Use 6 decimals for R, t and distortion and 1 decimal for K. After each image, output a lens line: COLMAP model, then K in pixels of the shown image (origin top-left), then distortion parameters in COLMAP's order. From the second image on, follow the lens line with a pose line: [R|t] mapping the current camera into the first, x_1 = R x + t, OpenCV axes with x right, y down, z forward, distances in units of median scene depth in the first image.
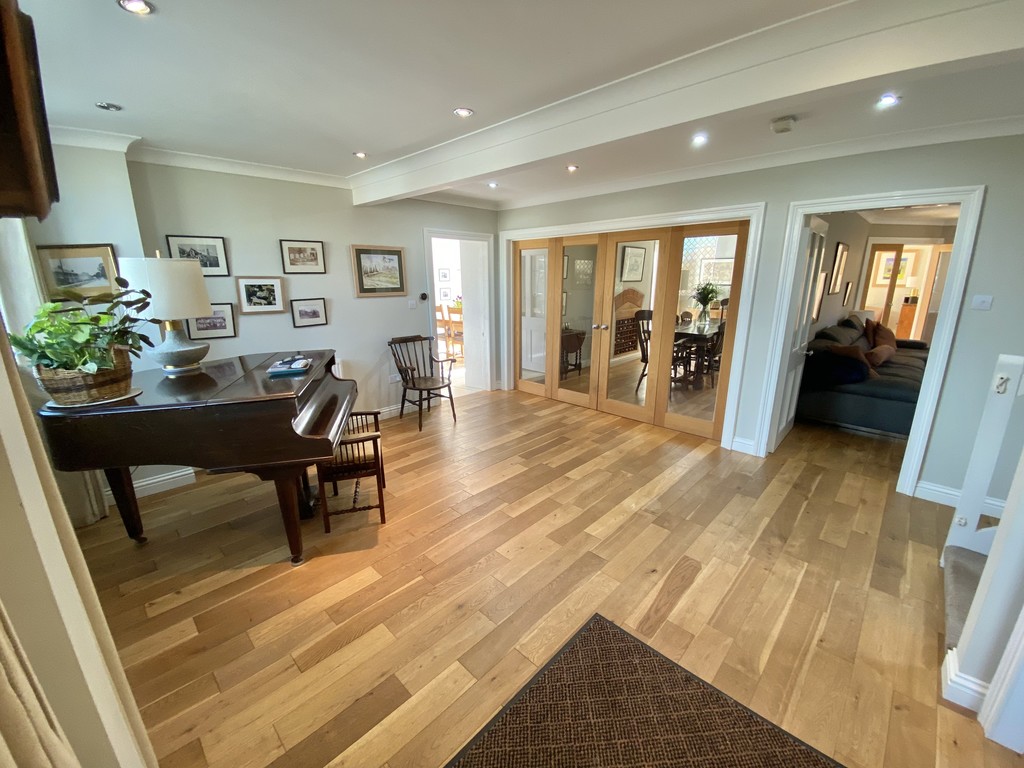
lens RADIAL K [[419.0, 0, 510.6], [0, 419.0, 384.9], [0, 0, 1]] dist [-0.036197, -0.001551]
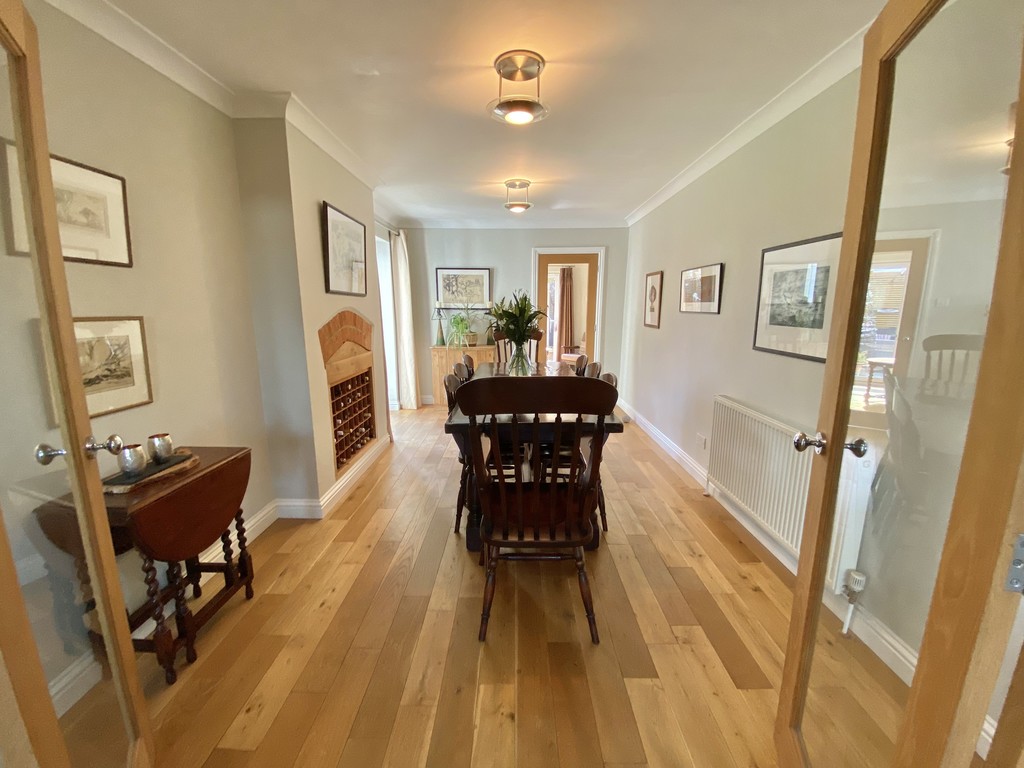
lens RADIAL K [[419.0, 0, 511.5], [0, 419.0, 383.5], [0, 0, 1]] dist [-0.036197, -0.001551]
pose [[0.723487, -0.107275, 0.681952, 0.106742], [0.170148, 0.985087, -0.025552, -0.117458], [-0.669041, 0.134520, 0.730951, 0.587957]]
